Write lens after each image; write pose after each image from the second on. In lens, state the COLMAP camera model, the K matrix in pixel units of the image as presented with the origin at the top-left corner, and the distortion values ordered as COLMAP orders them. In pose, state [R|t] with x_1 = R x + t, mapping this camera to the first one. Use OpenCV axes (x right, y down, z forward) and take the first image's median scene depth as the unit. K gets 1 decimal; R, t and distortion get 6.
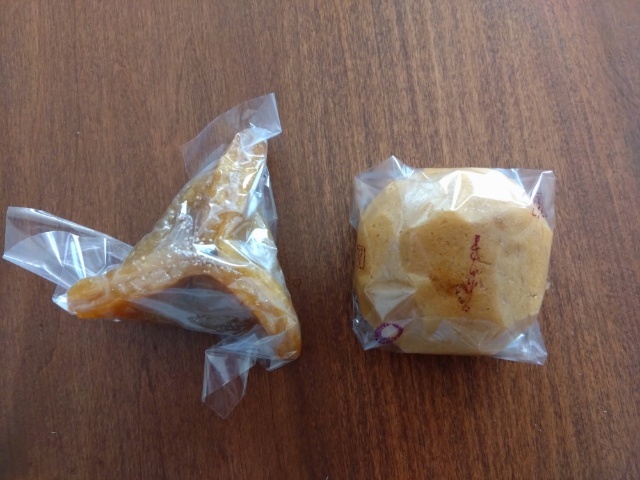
lens RADIAL K [[511.3, 0, 317.0], [0, 511.3, 238.5], [0, 0, 1]] dist [-0.022450, -0.019823]
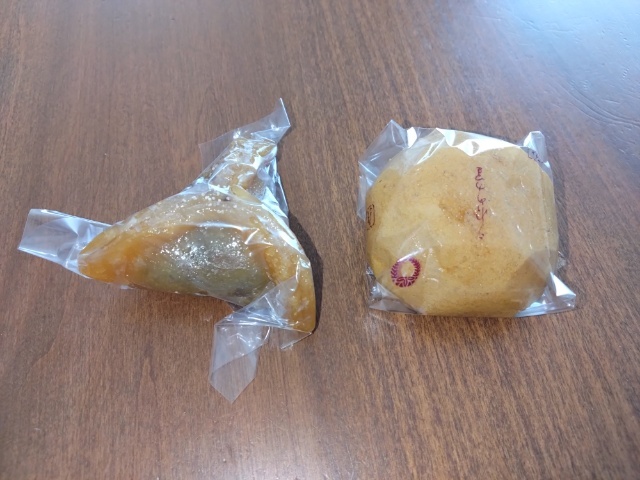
lens RADIAL K [[511.3, 0, 316.4], [0, 511.3, 244.3], [0, 0, 1]] dist [-0.022450, -0.019823]
pose [[0.998947, -0.045745, -0.003521, -0.019056], [0.040696, 0.918884, -0.392422, 0.436952], [0.021187, 0.391866, 0.919778, 0.073583]]
